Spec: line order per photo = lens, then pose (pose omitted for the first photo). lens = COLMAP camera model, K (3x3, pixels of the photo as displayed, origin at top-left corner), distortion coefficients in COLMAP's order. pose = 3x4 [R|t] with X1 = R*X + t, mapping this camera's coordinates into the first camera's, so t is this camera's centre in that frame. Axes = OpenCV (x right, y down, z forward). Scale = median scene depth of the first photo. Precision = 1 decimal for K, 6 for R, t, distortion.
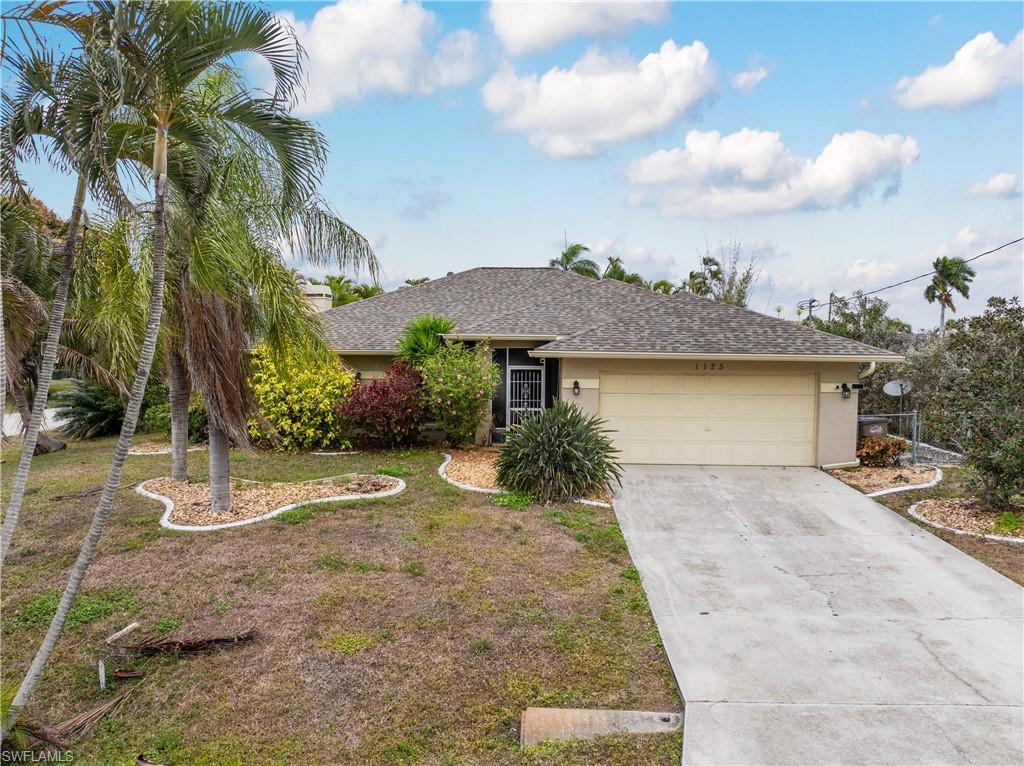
lens RADIAL K [[718.5, 0, 508.7], [0, 718.5, 385.7], [0, 0, 1]] dist [-0.032701, 0.005500]
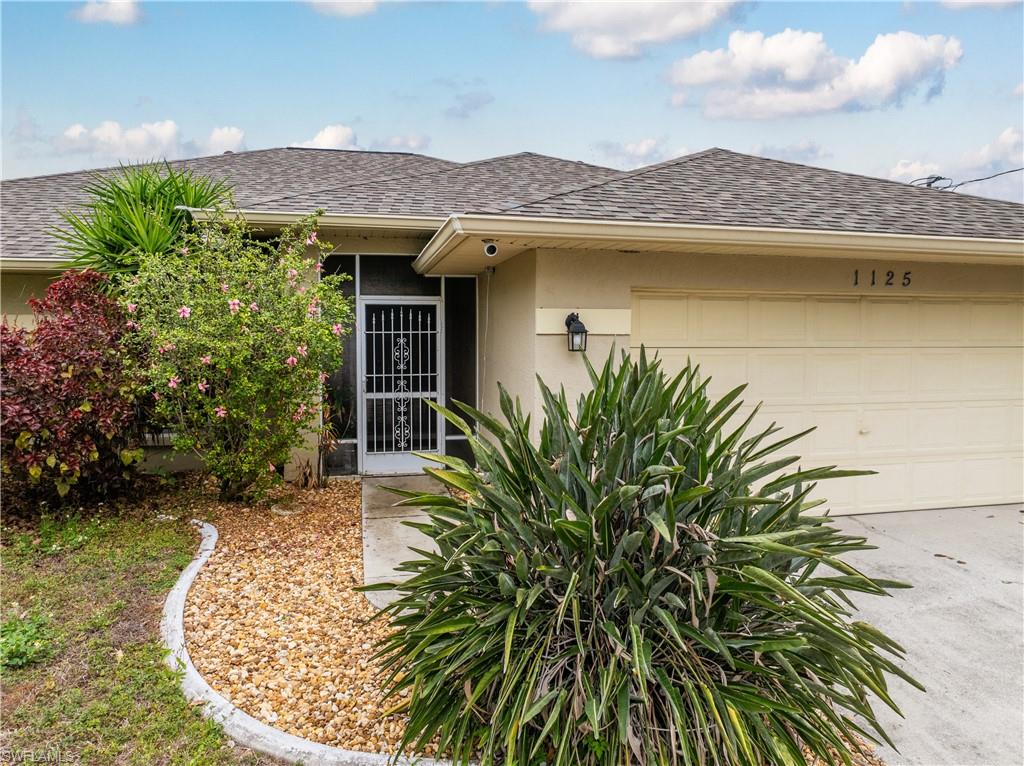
lens RADIAL K [[718.5, 0, 508.7], [0, 718.5, 385.7], [0, 0, 1]] dist [-0.032701, 0.005500]
pose [[0.965190, -0.024710, 0.260382, -0.028689], [0.018516, 0.999485, 0.026215, 0.017133], [-0.260895, -0.020481, 0.965150, 0.577320]]
